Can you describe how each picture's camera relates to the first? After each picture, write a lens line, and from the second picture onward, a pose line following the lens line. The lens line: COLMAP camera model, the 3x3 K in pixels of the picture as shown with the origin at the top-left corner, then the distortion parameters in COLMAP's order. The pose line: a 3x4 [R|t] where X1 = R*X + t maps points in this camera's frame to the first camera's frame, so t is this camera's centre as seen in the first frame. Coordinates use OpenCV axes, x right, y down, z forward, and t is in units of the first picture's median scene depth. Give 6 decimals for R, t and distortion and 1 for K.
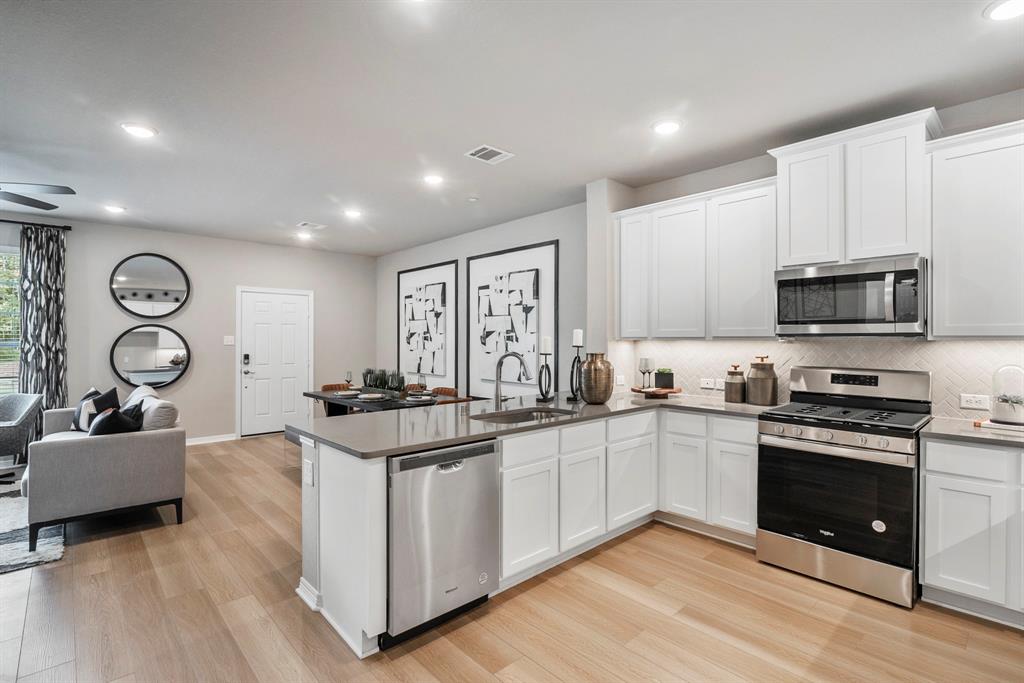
lens RADIAL K [[478.5, 0, 507.0], [0, 478.5, 343.3], [0, 0, 1]] dist [-0.003927, 0.000558]
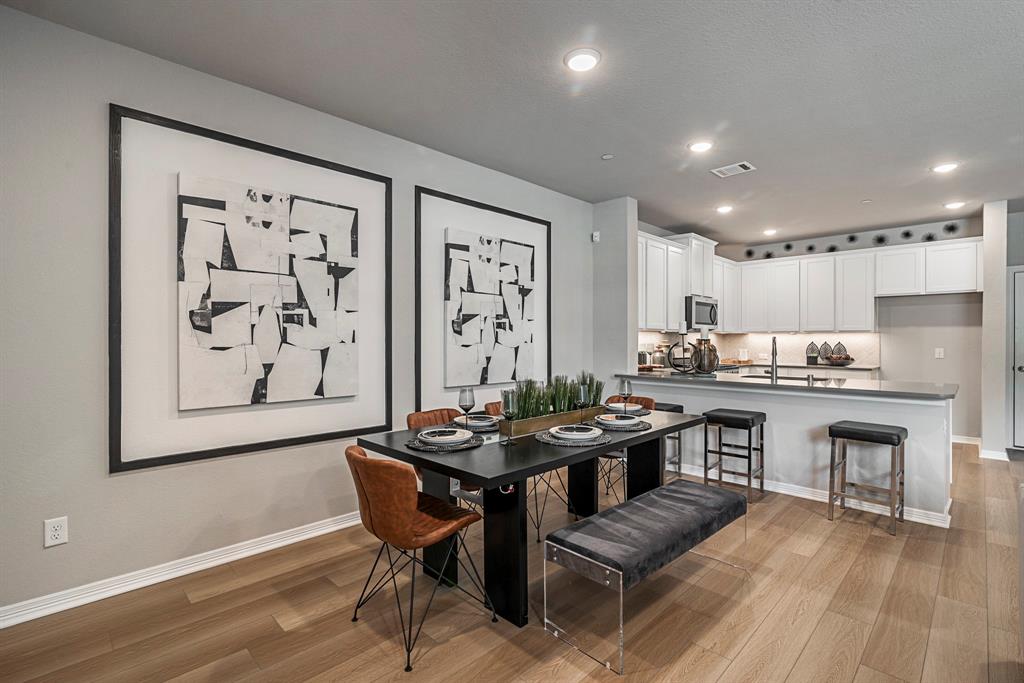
lens RADIAL K [[478.5, 0, 513.5], [0, 478.5, 336.2], [0, 0, 1]] dist [-0.003927, 0.000558]
pose [[-0.046823, -0.006916, 0.998879, -0.743873], [-0.005706, 0.999962, 0.006656, 0.001275], [-0.998887, -0.005388, -0.046860, 0.999644]]
